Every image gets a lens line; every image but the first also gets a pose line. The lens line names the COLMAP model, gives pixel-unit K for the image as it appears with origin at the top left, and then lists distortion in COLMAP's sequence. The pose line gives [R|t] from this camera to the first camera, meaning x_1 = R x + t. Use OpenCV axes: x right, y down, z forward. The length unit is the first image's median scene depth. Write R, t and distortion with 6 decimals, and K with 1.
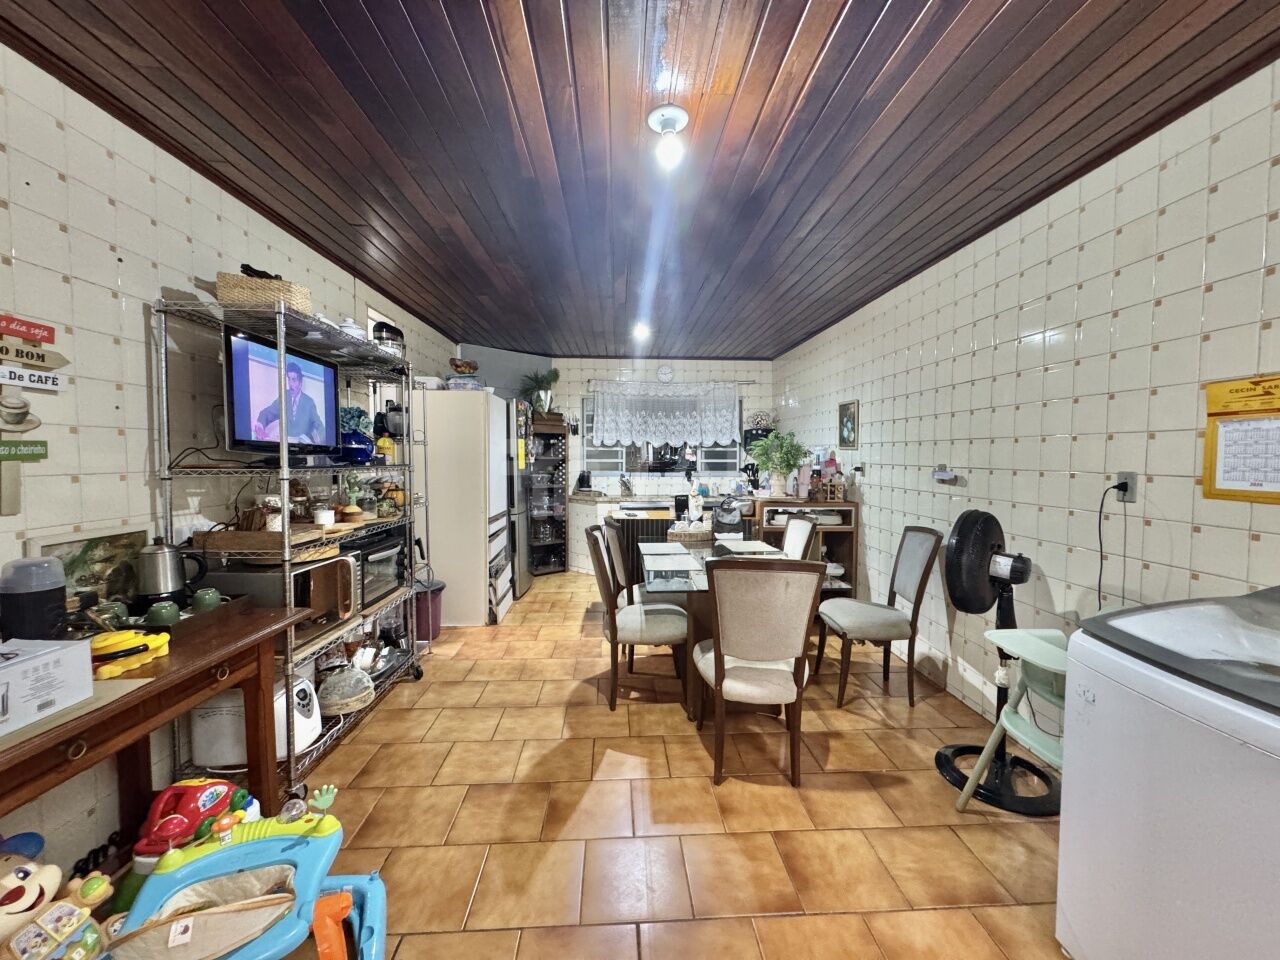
lens RADIAL K [[510.0, 0, 644.9], [0, 510.0, 478.7], [0, 0, 1]] dist [-0.004256, 0.000817]
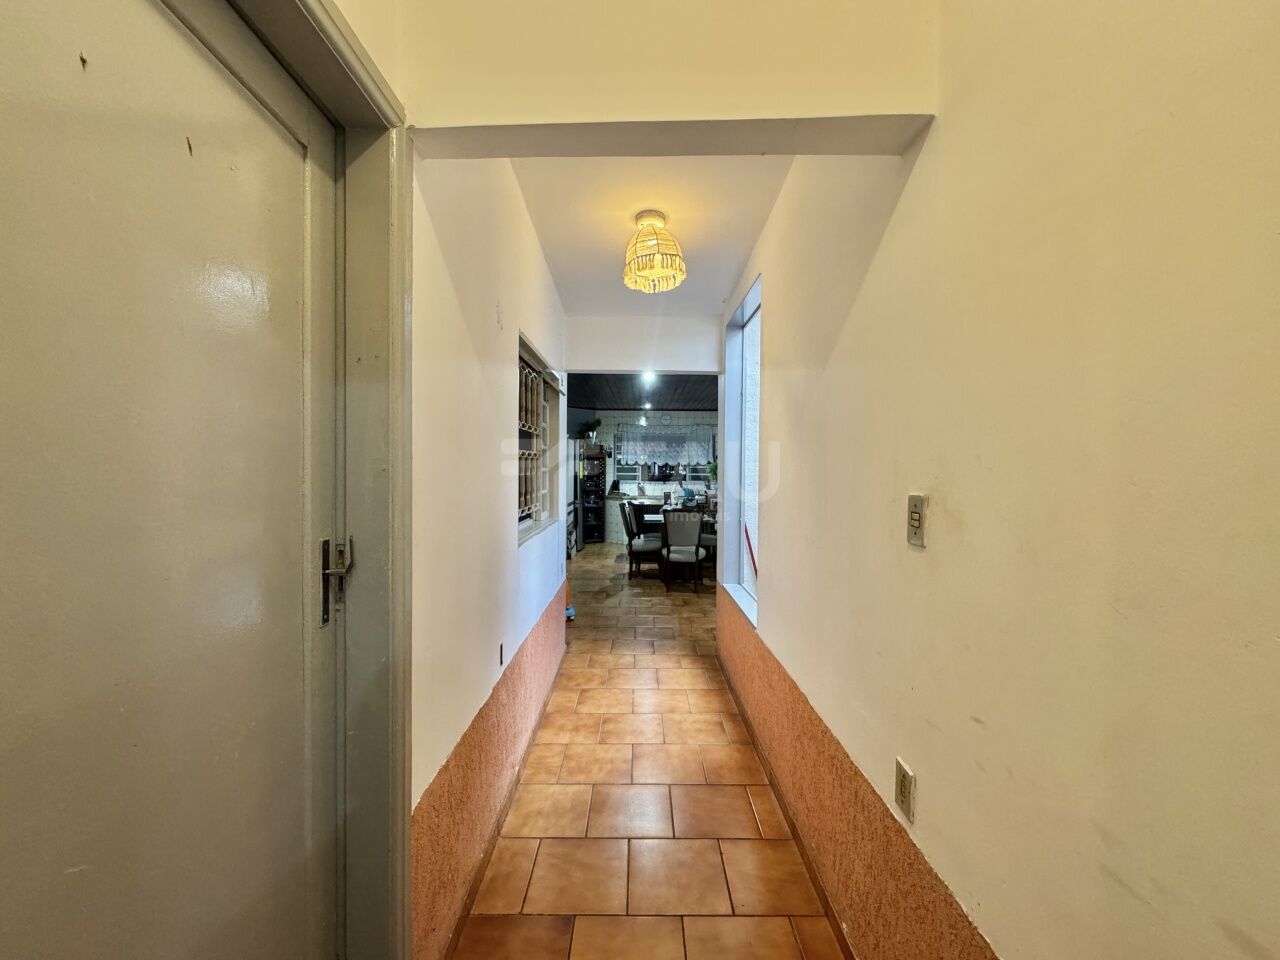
lens RADIAL K [[510.0, 0, 639.5], [0, 510.0, 476.6], [0, 0, 1]] dist [-0.004256, 0.000817]
pose [[0.998276, 0.004597, -0.058513, 0.054210], [-0.006347, 0.999537, -0.029767, 0.021772], [0.058349, 0.030088, 0.997843, -0.635362]]
